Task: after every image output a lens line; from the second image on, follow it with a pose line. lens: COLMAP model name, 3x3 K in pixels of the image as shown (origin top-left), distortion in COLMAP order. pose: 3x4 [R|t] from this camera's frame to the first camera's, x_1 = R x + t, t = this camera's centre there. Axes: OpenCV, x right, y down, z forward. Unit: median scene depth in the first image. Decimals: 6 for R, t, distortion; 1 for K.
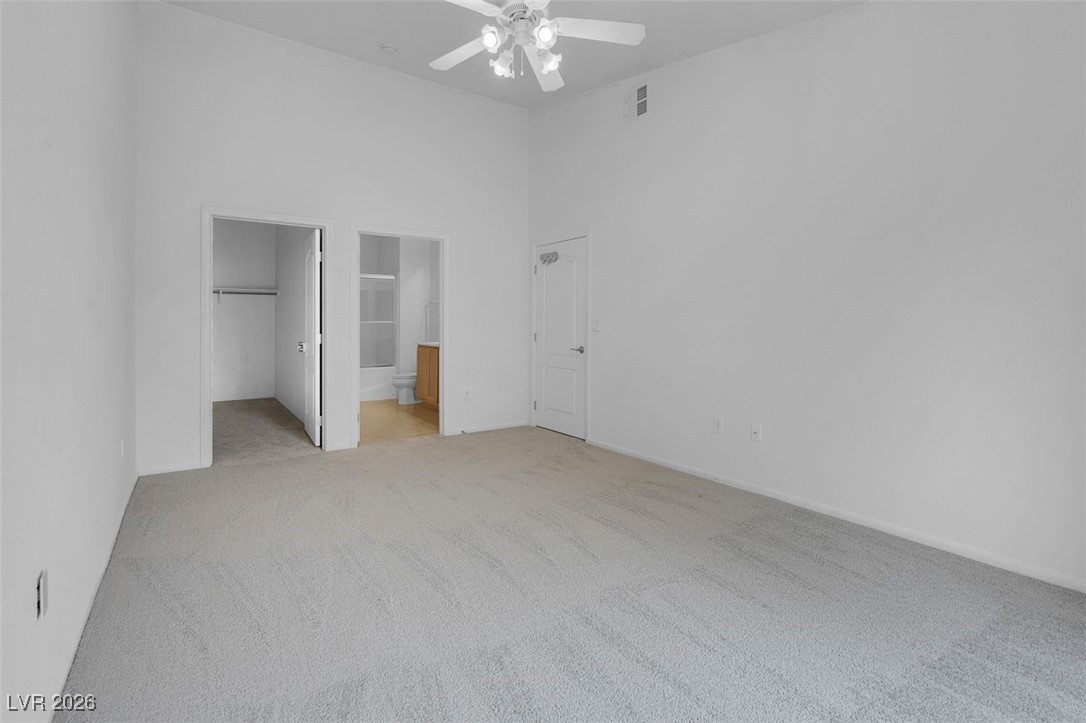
lens RADIAL K [[498.6, 0, 536.6], [0, 498.6, 342.9], [0, 0, 1]] dist [0.000875, 0.000880]
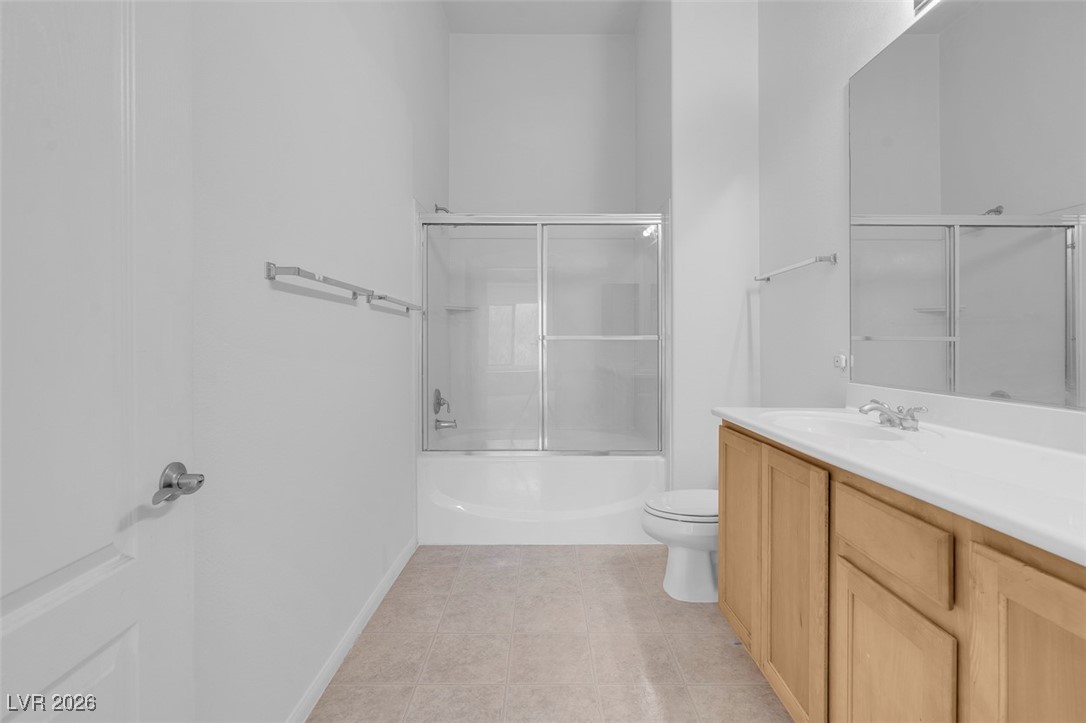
lens RADIAL K [[494.0, 0, 541.5], [0, 494.0, 347.3], [0, 0, 1]] dist [0.000218, 0.000462]
pose [[0.831944, 0.003815, -0.554847, -0.164818], [-0.016151, 0.999719, -0.017342, -0.029306], [0.554625, 0.023389, 0.831772, 0.689958]]
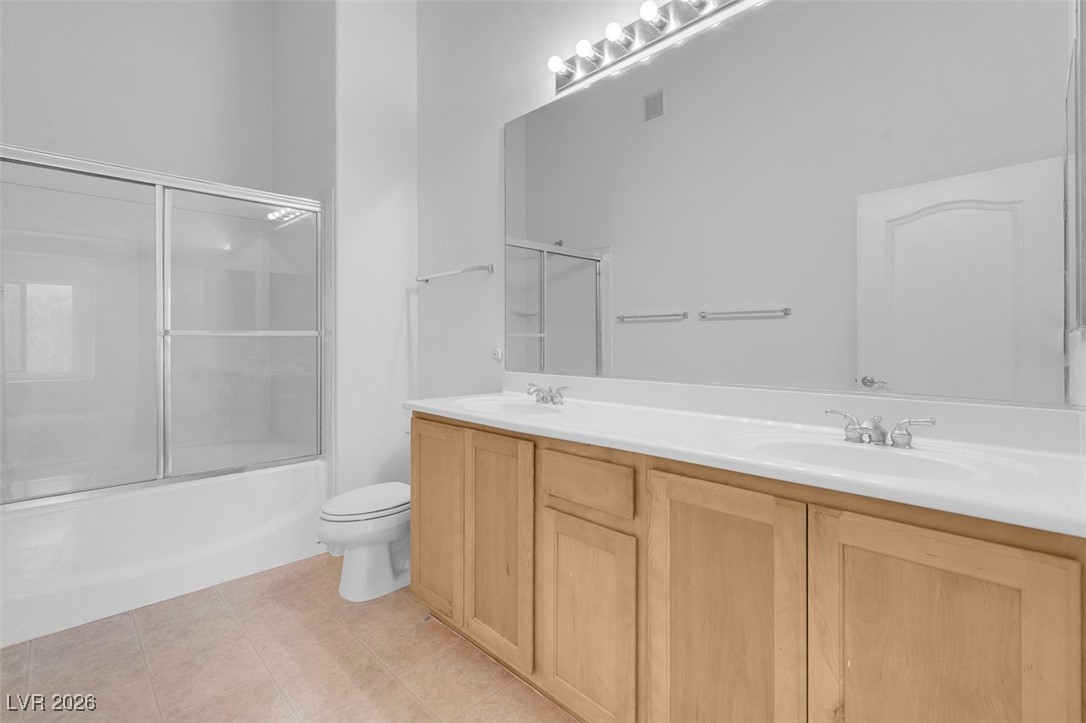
lens RADIAL K [[498.6, 0, 536.6], [0, 498.6, 342.9], [0, 0, 1]] dist [0.000875, 0.000880]
pose [[0.985491, -0.005082, 0.169650, -0.209012], [0.008560, 0.999768, -0.019778, -0.029553], [-0.169510, 0.020943, 0.985306, 0.675236]]
